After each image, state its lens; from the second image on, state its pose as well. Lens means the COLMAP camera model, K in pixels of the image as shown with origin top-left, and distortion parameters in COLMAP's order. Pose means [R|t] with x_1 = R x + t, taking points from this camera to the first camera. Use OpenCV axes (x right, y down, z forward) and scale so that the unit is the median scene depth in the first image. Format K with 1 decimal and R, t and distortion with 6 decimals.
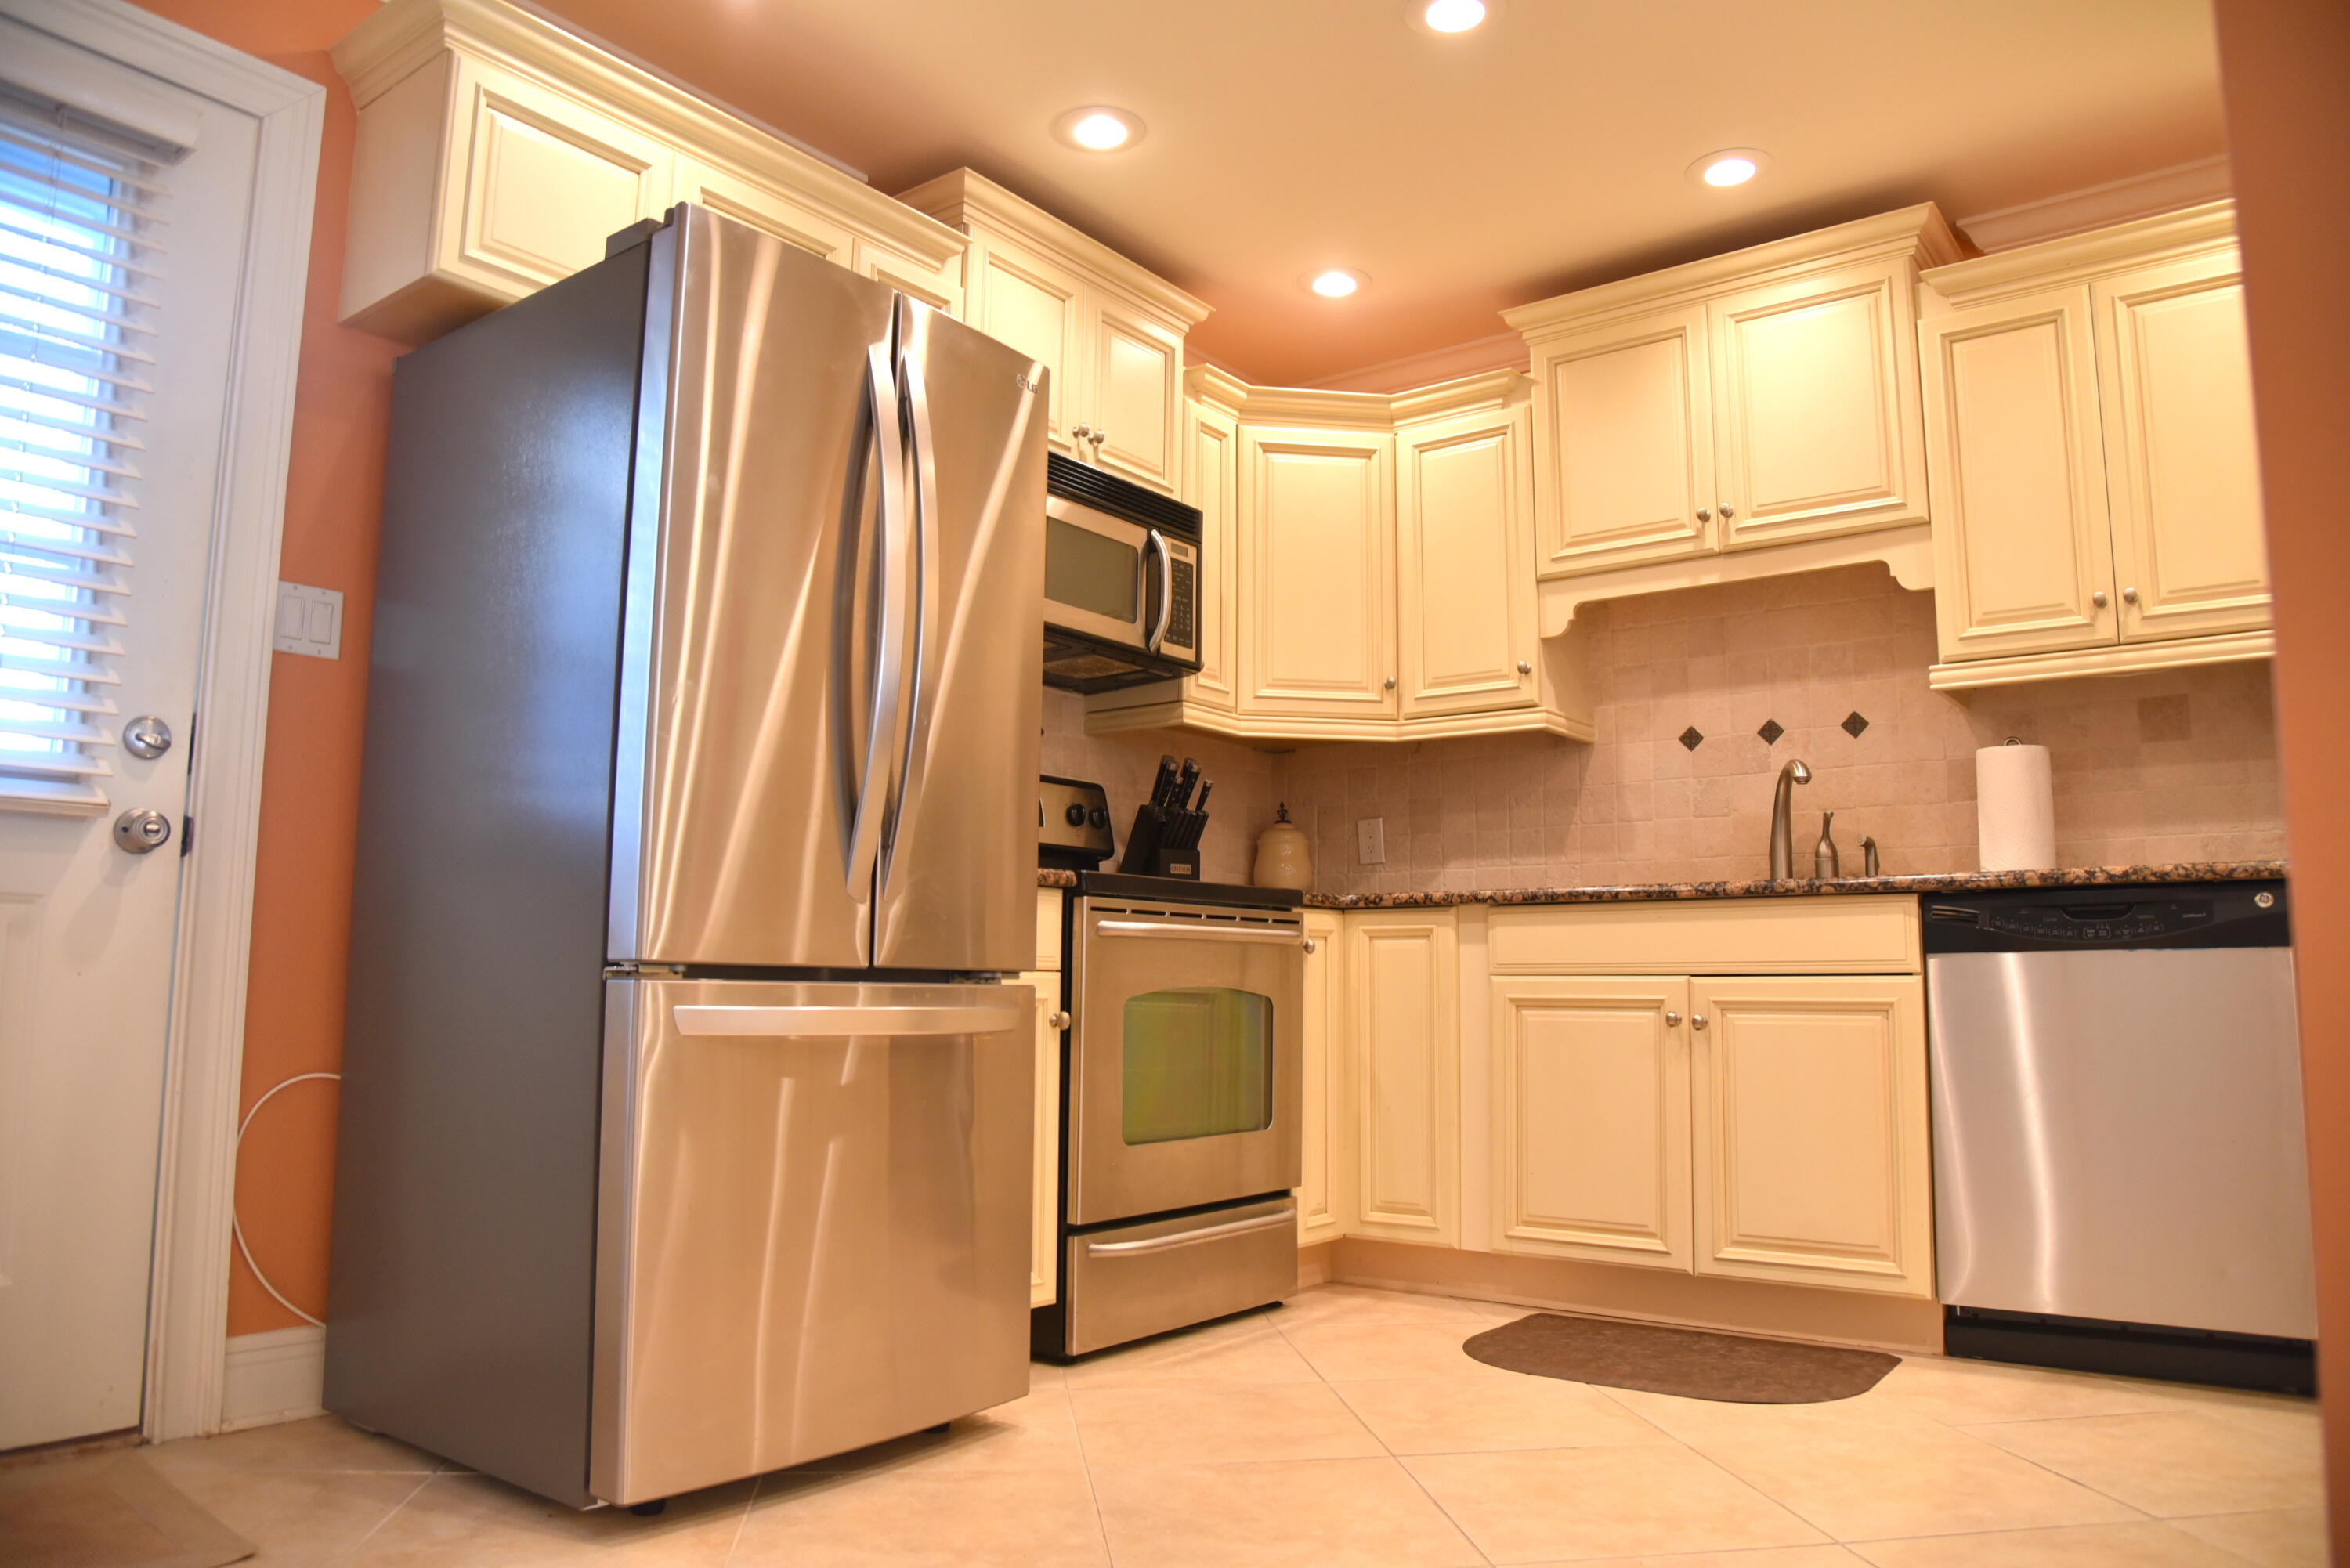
lens RADIAL K [[1622.8, 0, 1175.0], [0, 1622.8, 784.0], [0, 0, 1]] dist [-0.072087, 0.001996]
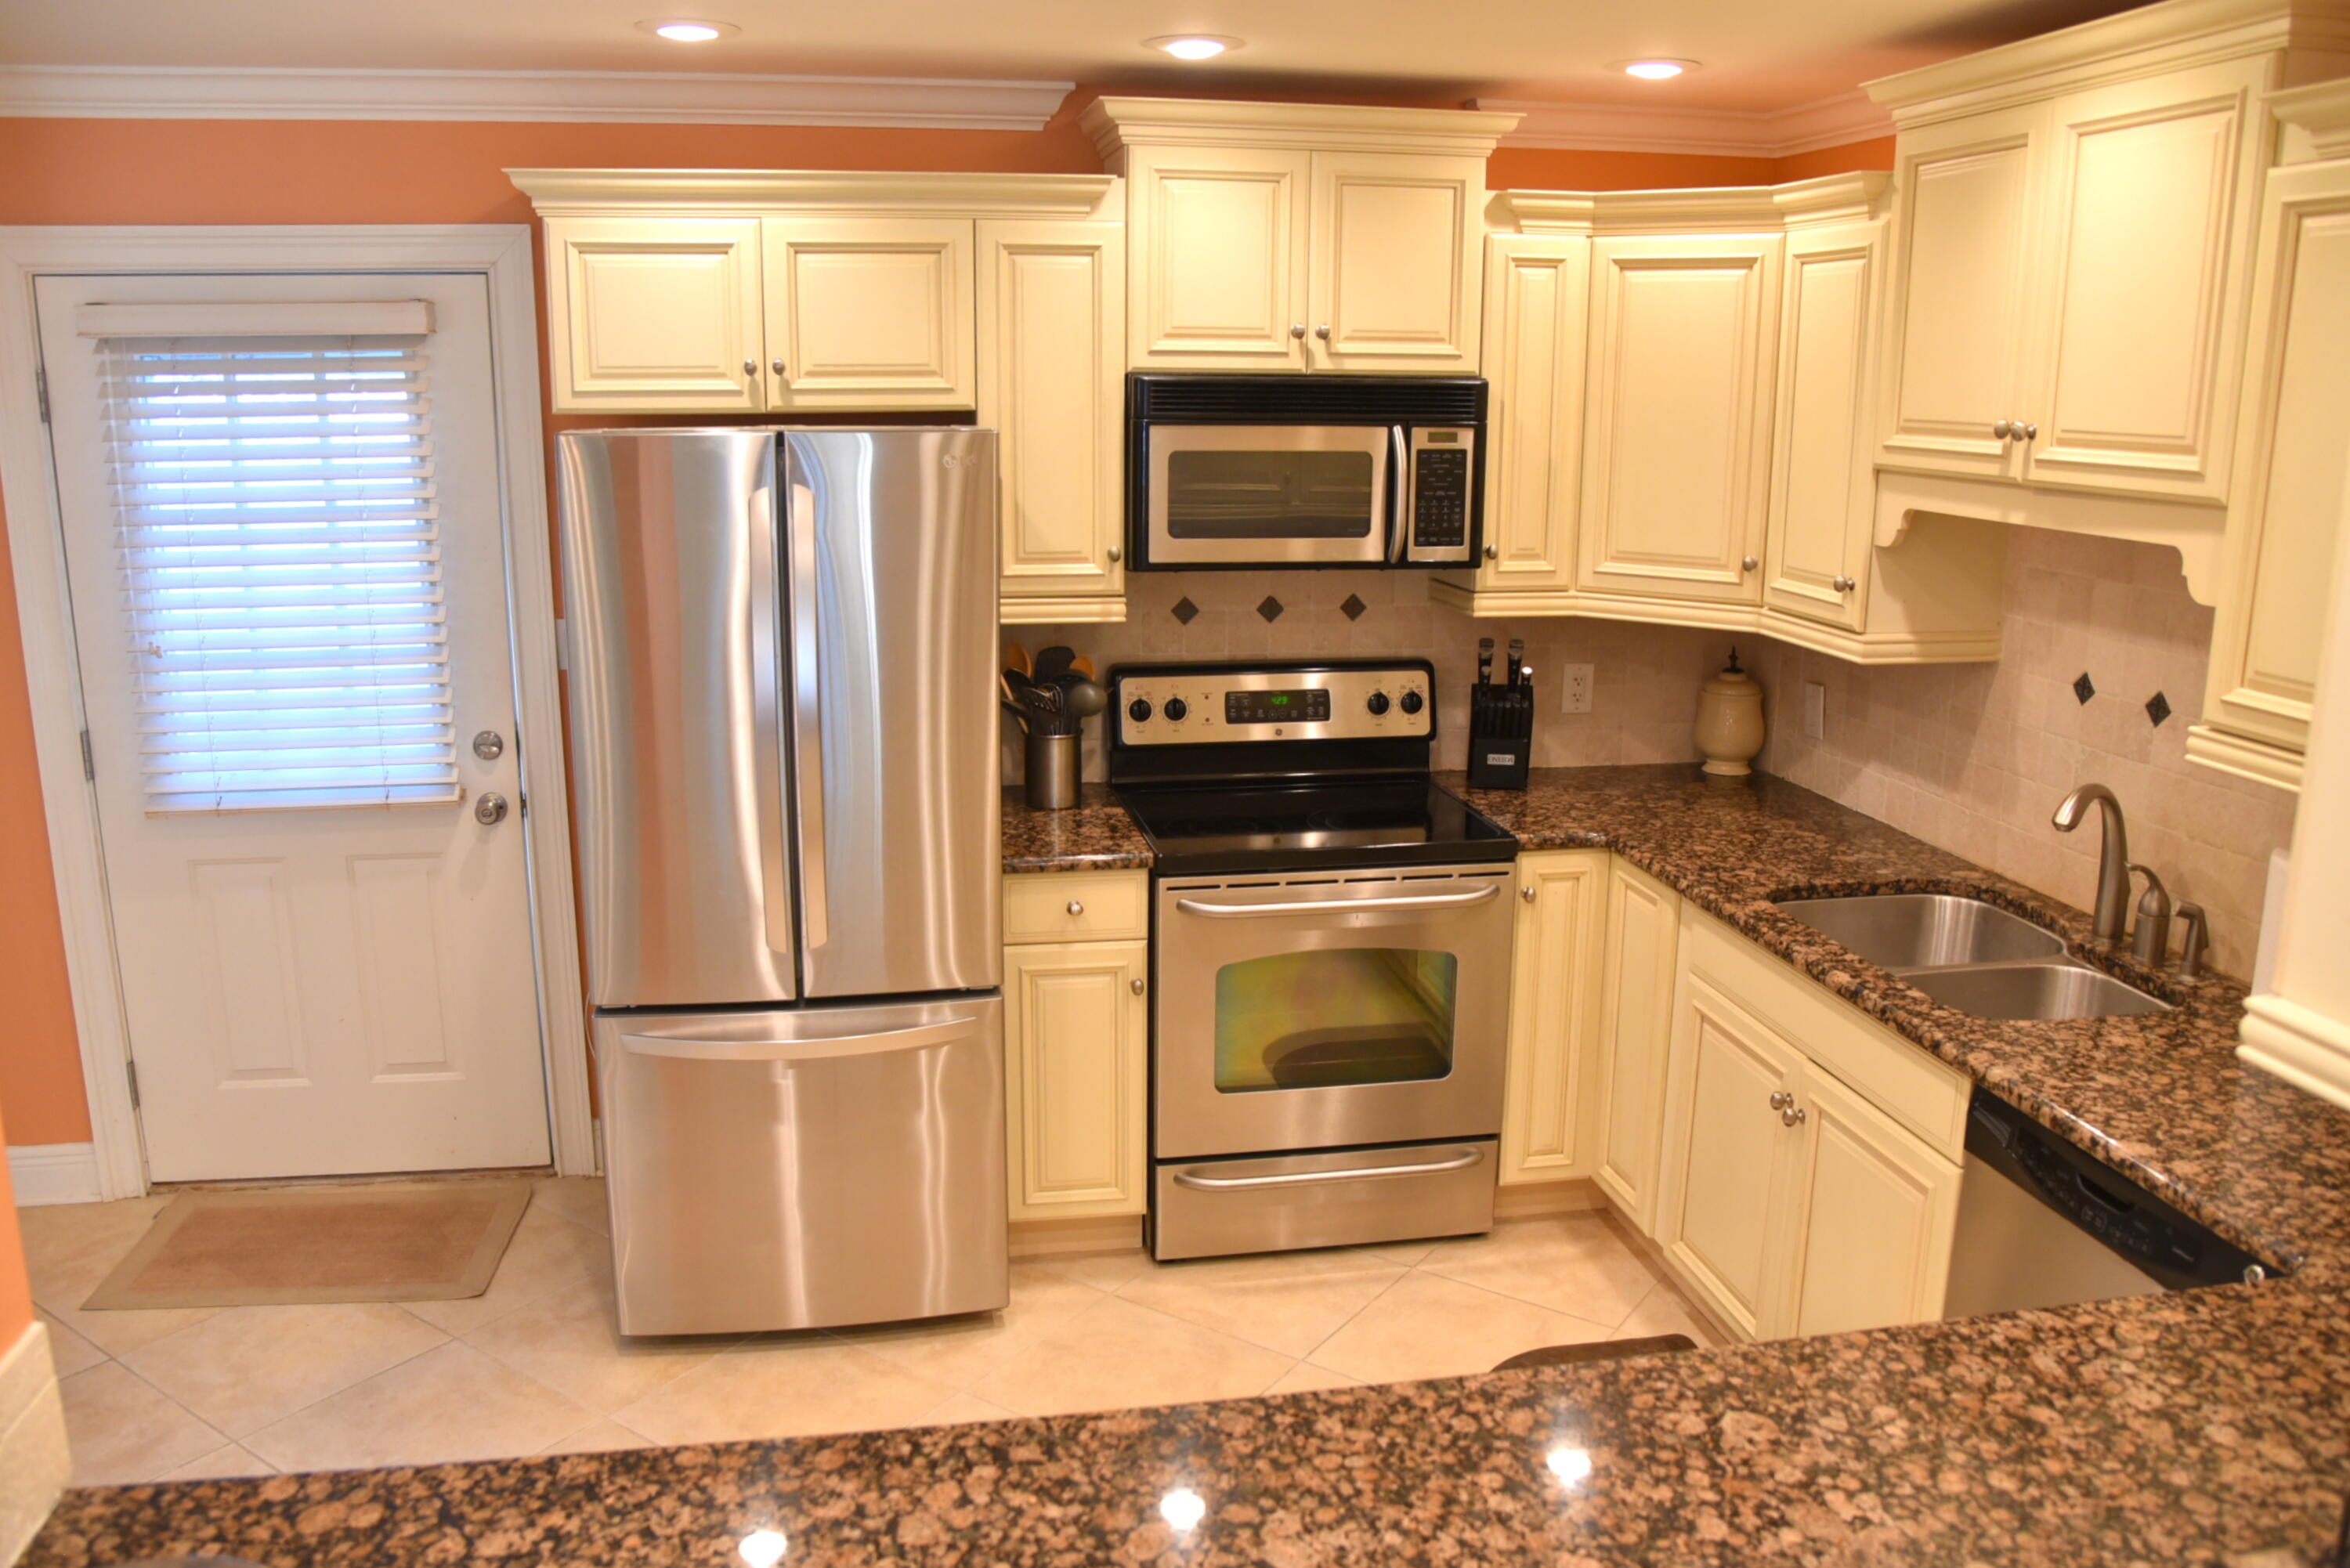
lens RADIAL K [[1813.6, 0, 1175.0], [0, 1813.6, 784.0], [0, 0, 1]] dist [-0.076203, 0.000721]
pose [[0.739537, 0.145754, -0.657146, 0.567135], [0.084693, 0.948367, 0.305657, -0.276305], [0.667767, -0.281701, 0.689008, 0.159334]]
